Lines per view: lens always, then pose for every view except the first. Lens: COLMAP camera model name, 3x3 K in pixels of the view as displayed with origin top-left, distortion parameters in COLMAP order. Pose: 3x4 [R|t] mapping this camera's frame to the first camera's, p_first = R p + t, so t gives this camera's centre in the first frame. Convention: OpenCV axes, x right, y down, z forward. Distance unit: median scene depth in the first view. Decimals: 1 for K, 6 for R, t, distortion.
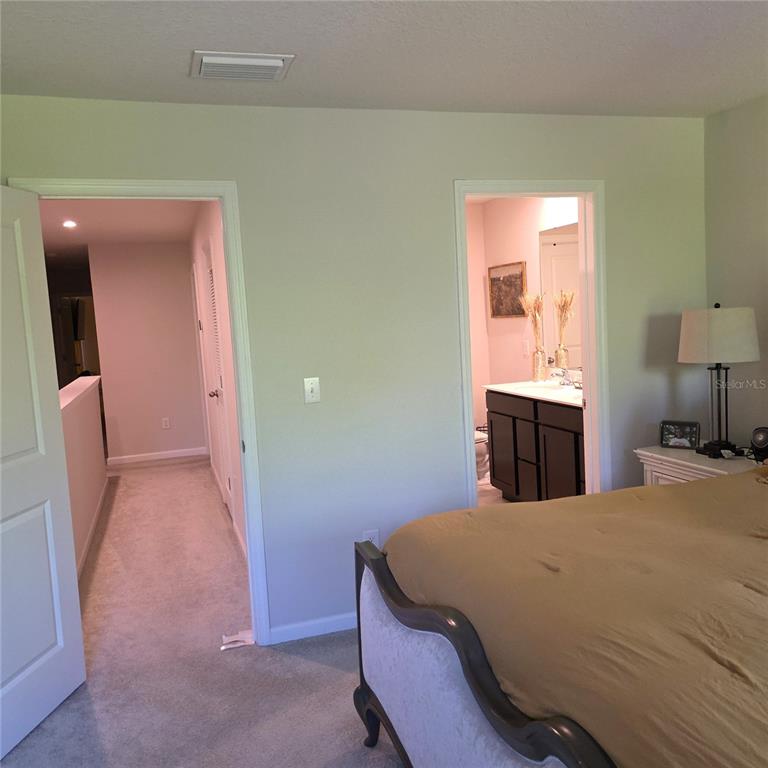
lens RADIAL K [[688.4, 0, 377.4], [0, 688.4, 379.8], [0, 0, 1]] dist [0.081347, -0.085944]
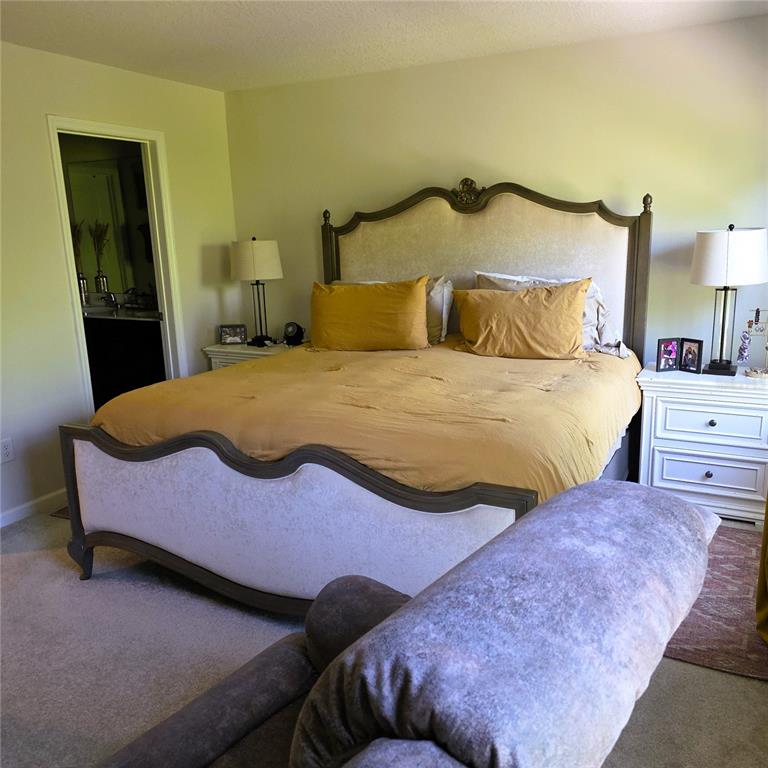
lens RADIAL K [[688.4, 0, 383.5], [0, 688.4, 390.5], [0, 0, 1]] dist [0.081347, -0.085944]
pose [[0.712568, -0.124788, 0.690416, -0.209614], [0.051588, 0.990711, 0.125821, 0.022004], [-0.699703, -0.054039, 0.712387, -0.123172]]
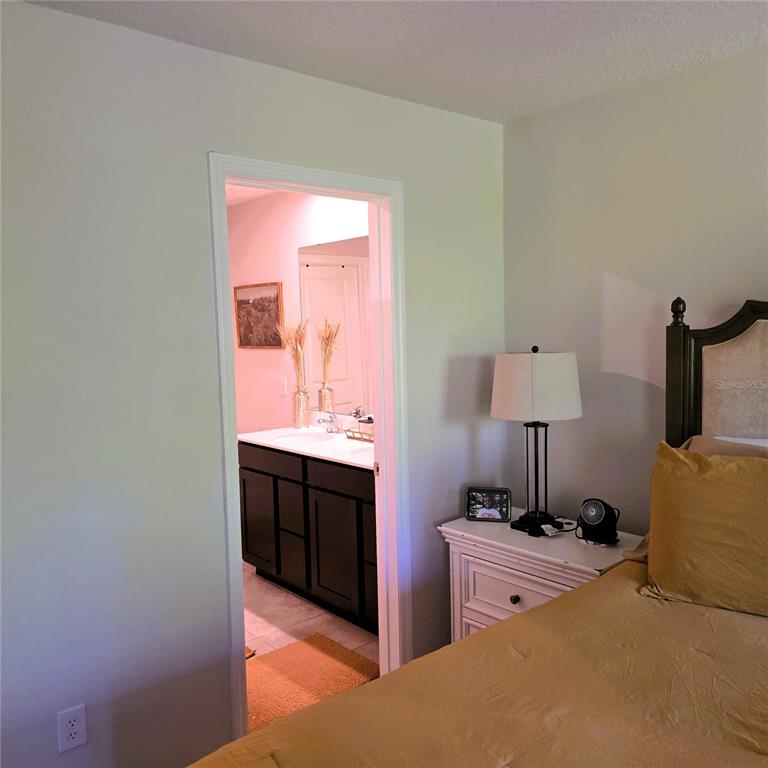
lens RADIAL K [[688.4, 0, 379.7], [0, 688.4, 386.9], [0, 0, 1]] dist [0.081347, -0.085944]
pose [[0.922710, -0.000908, 0.385493, 0.002908], [0.009034, 0.999774, -0.019269, -0.030111], [-0.385388, 0.021262, 0.922510, 0.204083]]
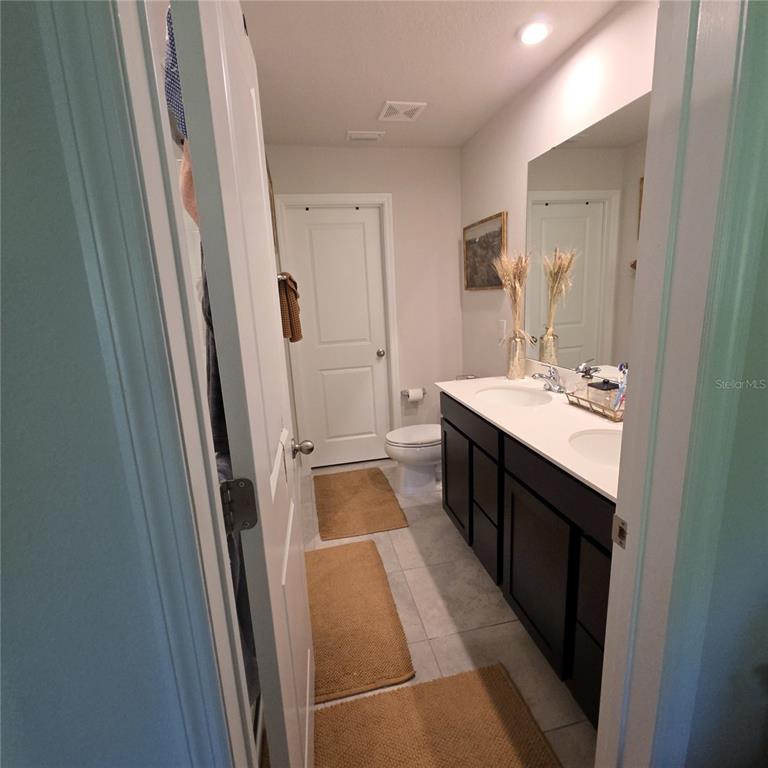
lens RADIAL K [[406.6, 0, 384.7], [0, 406.6, 384.2], [0, 0, 1]] dist [0.010485, -0.005622]
pose [[0.994659, 0.031596, -0.098257, 0.141317], [-0.018065, 0.990590, 0.135667, -0.048433], [0.101619, -0.133168, 0.985870, 0.568336]]
